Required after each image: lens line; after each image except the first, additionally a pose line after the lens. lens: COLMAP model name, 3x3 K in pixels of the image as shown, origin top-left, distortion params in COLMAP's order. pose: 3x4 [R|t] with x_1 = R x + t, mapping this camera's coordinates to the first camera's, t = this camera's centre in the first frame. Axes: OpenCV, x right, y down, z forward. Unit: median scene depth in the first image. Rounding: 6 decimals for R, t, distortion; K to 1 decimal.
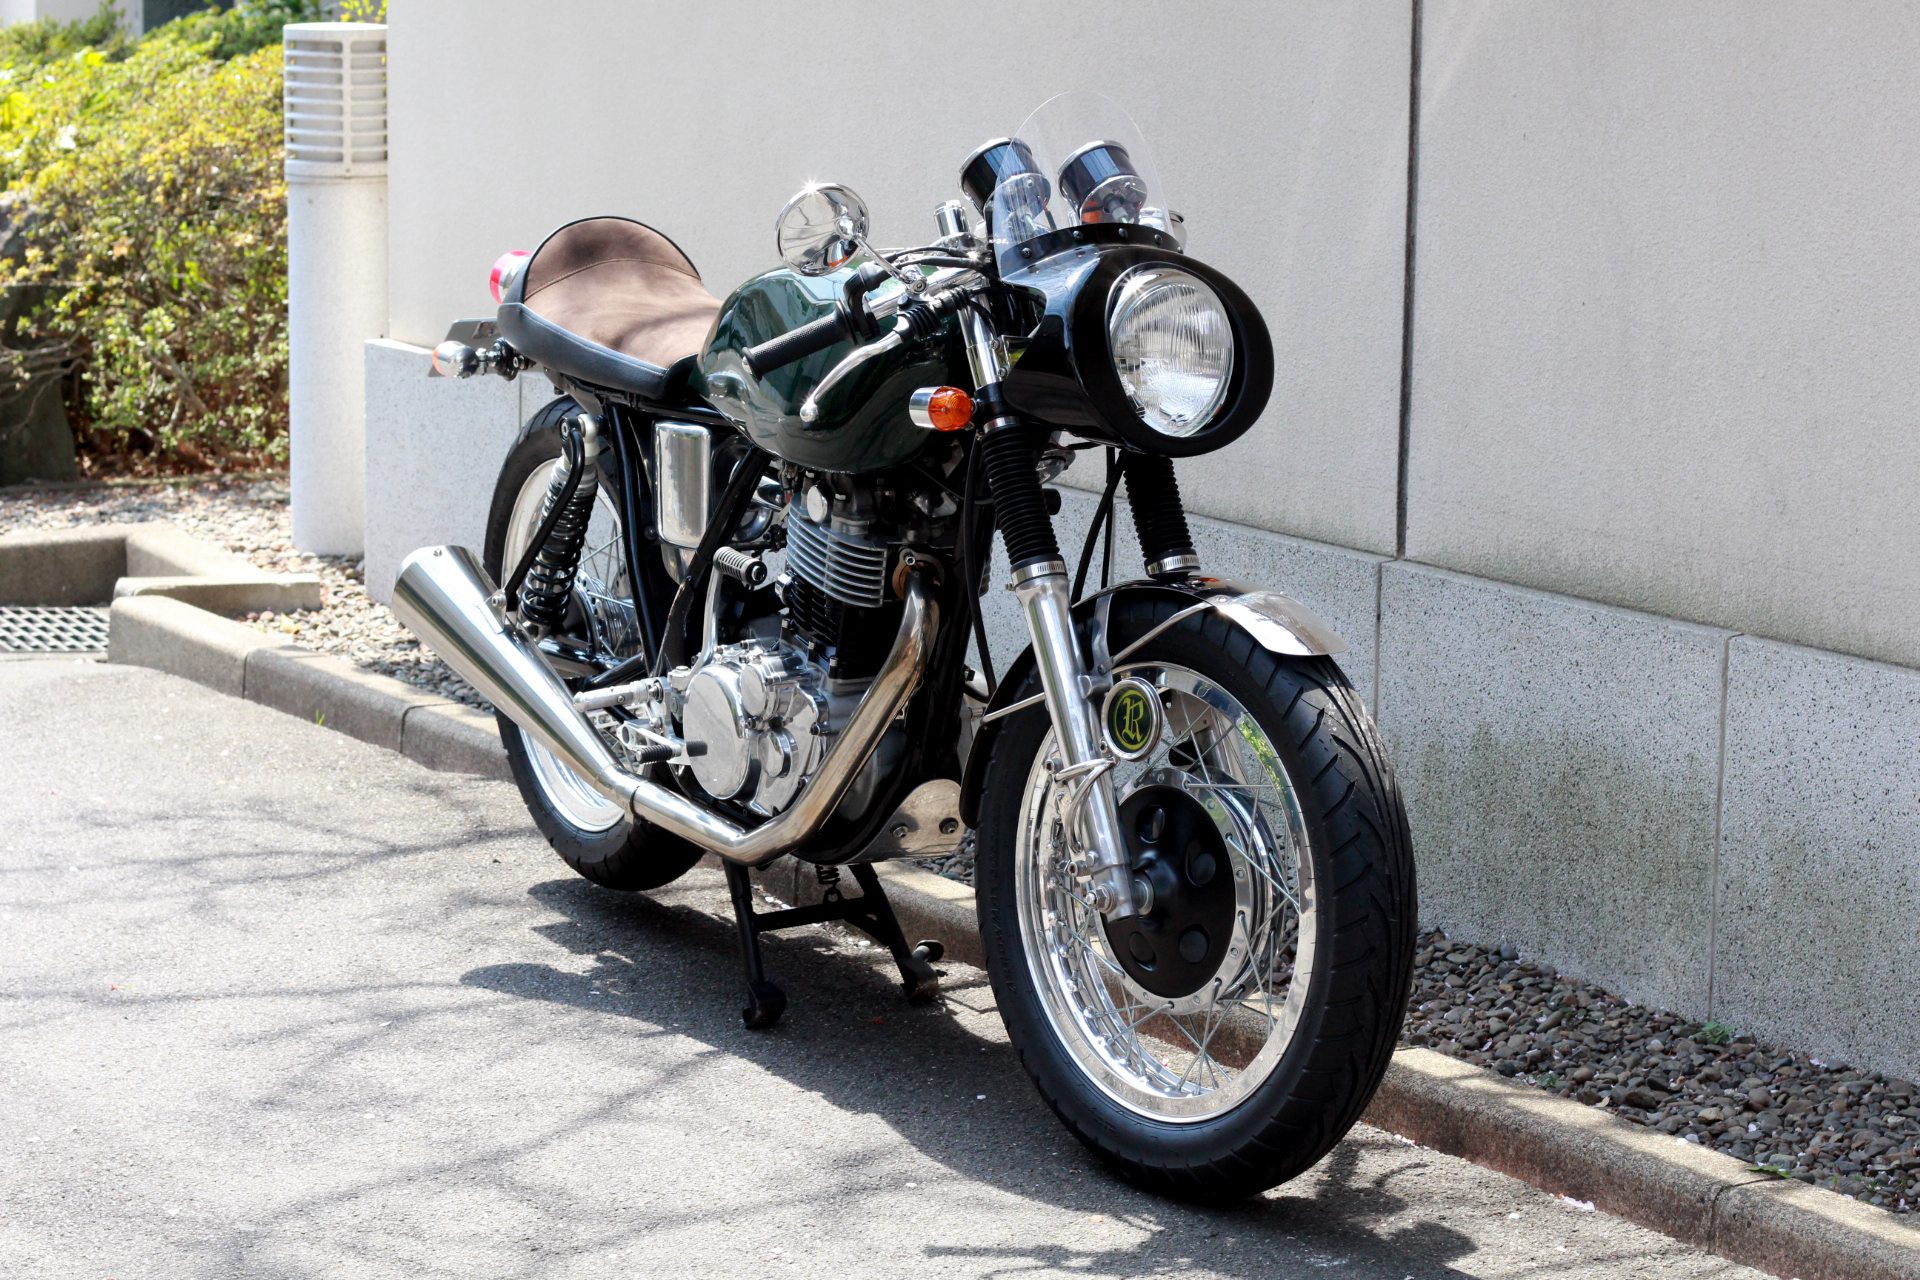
lens RADIAL K [[4501.6, 0, 960.0], [0, 4501.6, 640.0], [0, 0, 1]] dist [-0.086961, -0.115184]
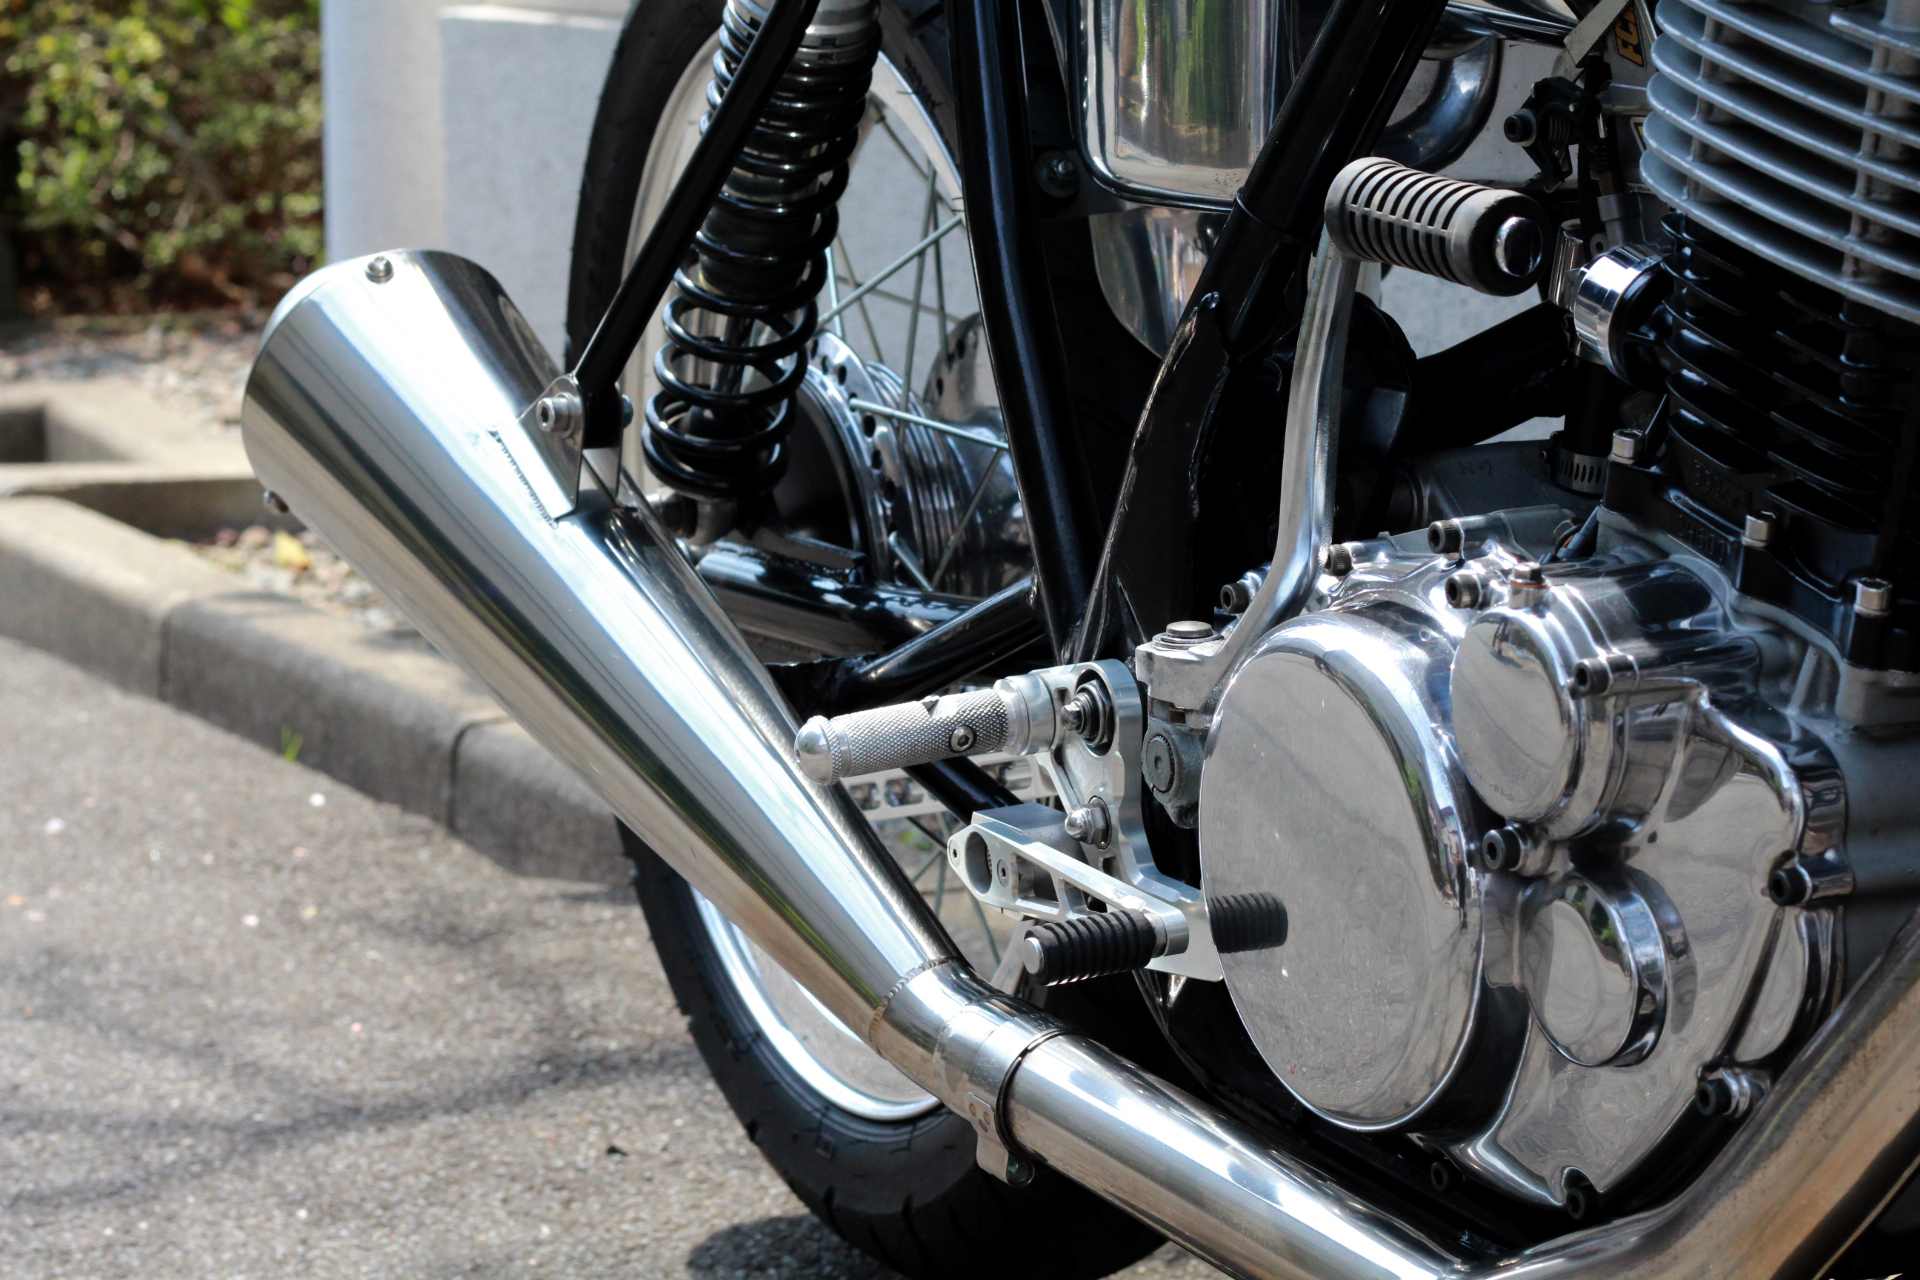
lens RADIAL K [[4501.6, 0, 960.0], [0, 4501.6, 640.0], [0, 0, 1]] dist [-0.086961, -0.115184]
pose [[0.997887, -0.003404, -0.064880, -0.054195], [0.003836, 0.999971, 0.006536, 0.004802], [0.064856, -0.006771, 0.997872, 0.680276]]
